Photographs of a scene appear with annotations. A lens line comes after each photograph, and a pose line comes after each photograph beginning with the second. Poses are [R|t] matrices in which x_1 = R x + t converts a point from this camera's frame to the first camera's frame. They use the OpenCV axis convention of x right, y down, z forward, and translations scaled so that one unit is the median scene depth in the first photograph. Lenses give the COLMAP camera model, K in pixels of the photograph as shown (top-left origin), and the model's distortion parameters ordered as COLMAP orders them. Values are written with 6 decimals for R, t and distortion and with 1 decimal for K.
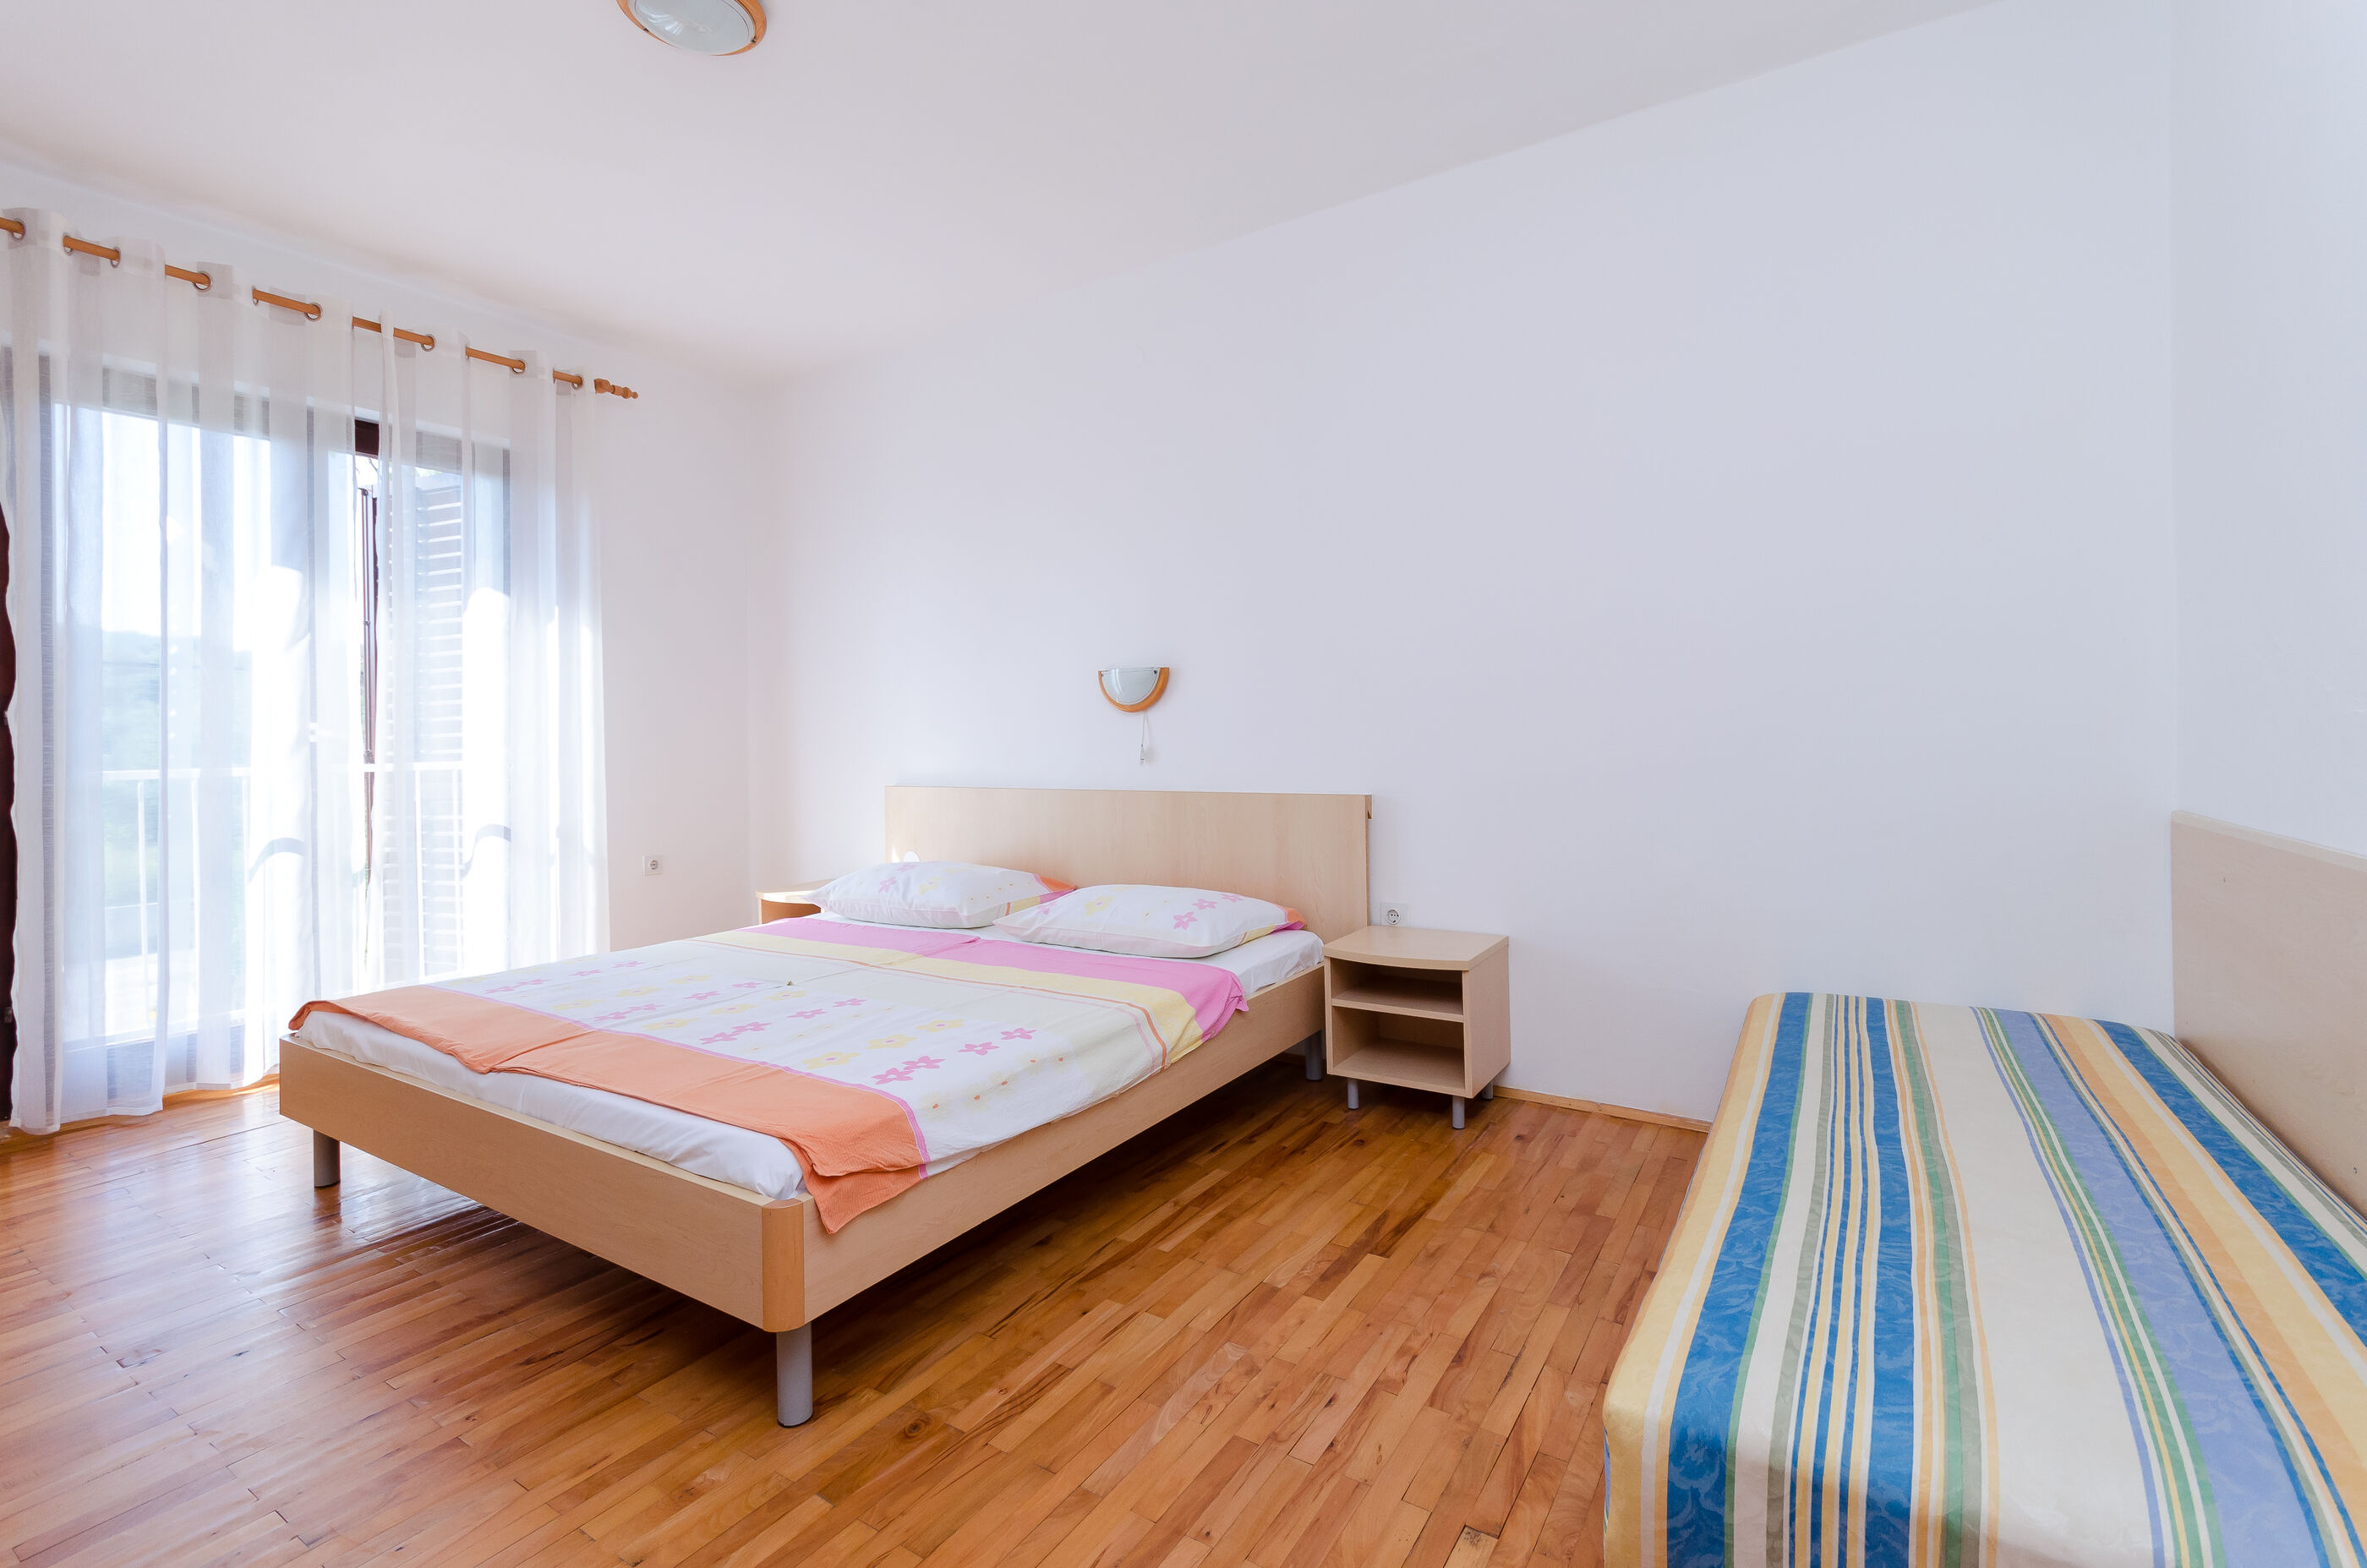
lens RADIAL K [[1070.8, 0, 1193.9], [0, 1070.8, 734.0], [0, 0, 1]] dist [-0.012022, -0.000208]
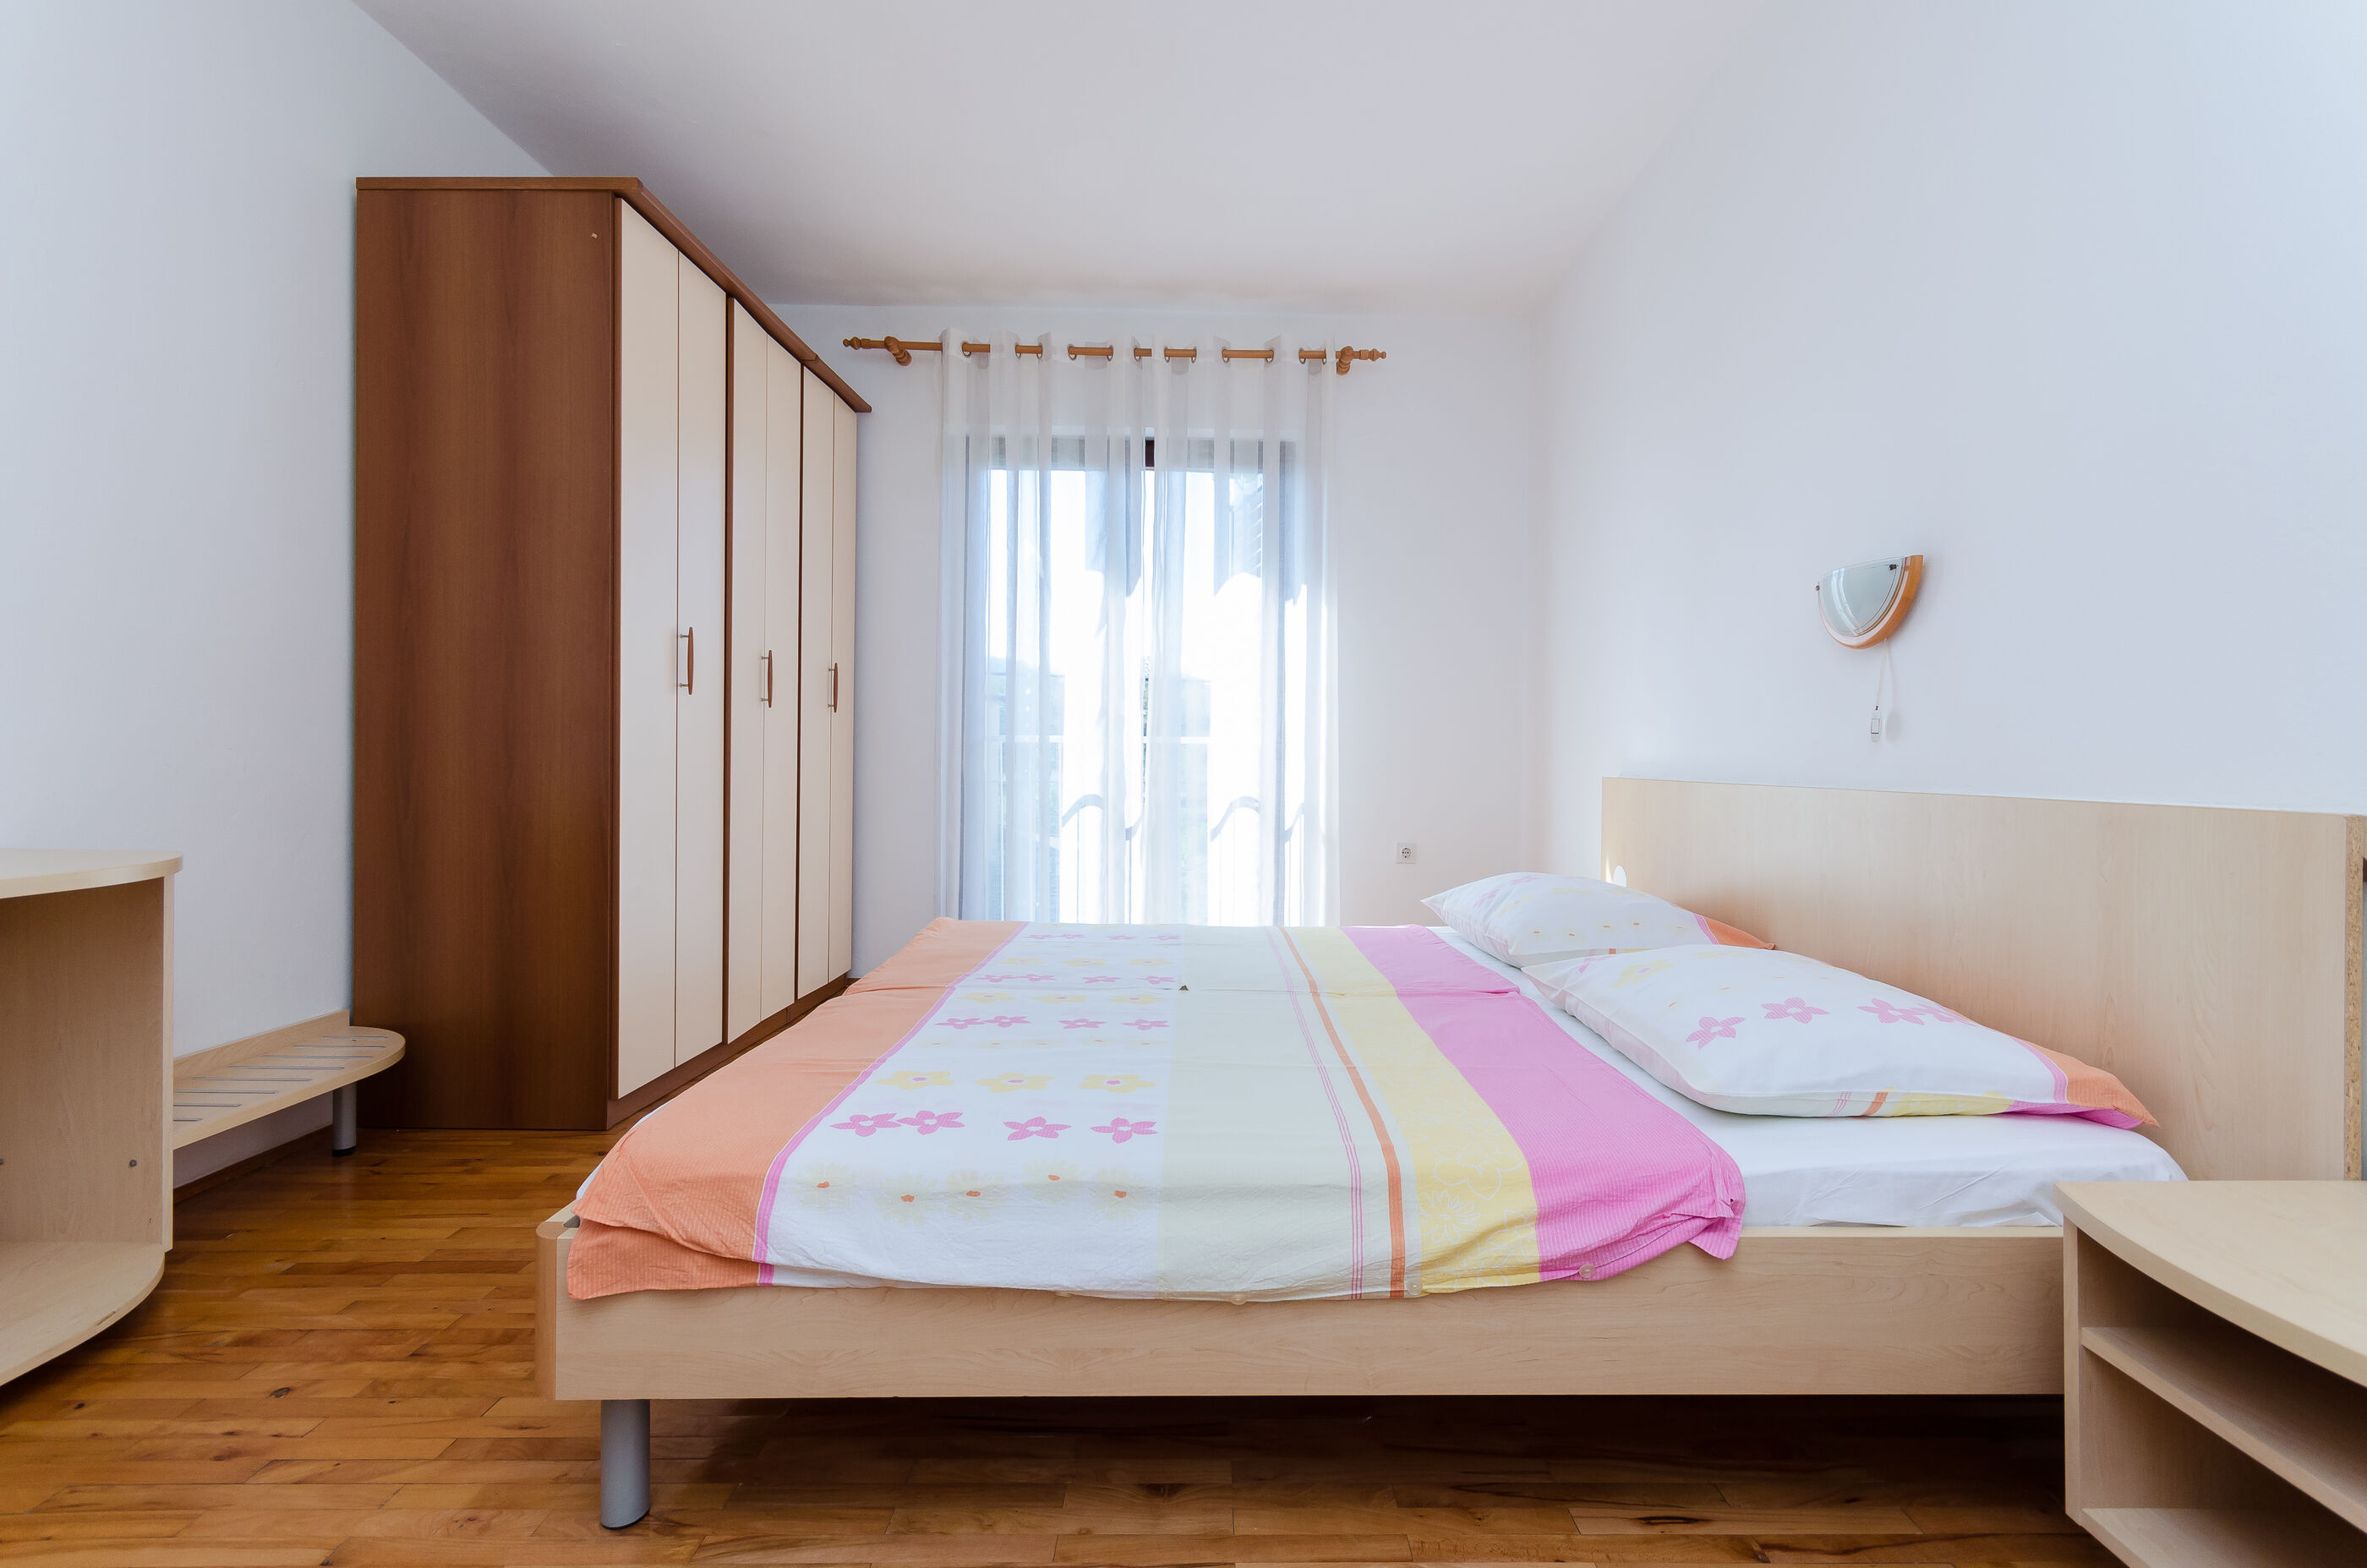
lens RADIAL K [[1050.8, 0, 1189.8], [0, 1050.8, 766.1], [0, 0, 1]] dist [0.008413, -0.000299]
pose [[0.543732, 0.028817, -0.838764, 0.250258], [-0.016901, 0.999584, 0.023386, 0.039815], [0.839089, 0.001460, 0.543993, 0.489897]]
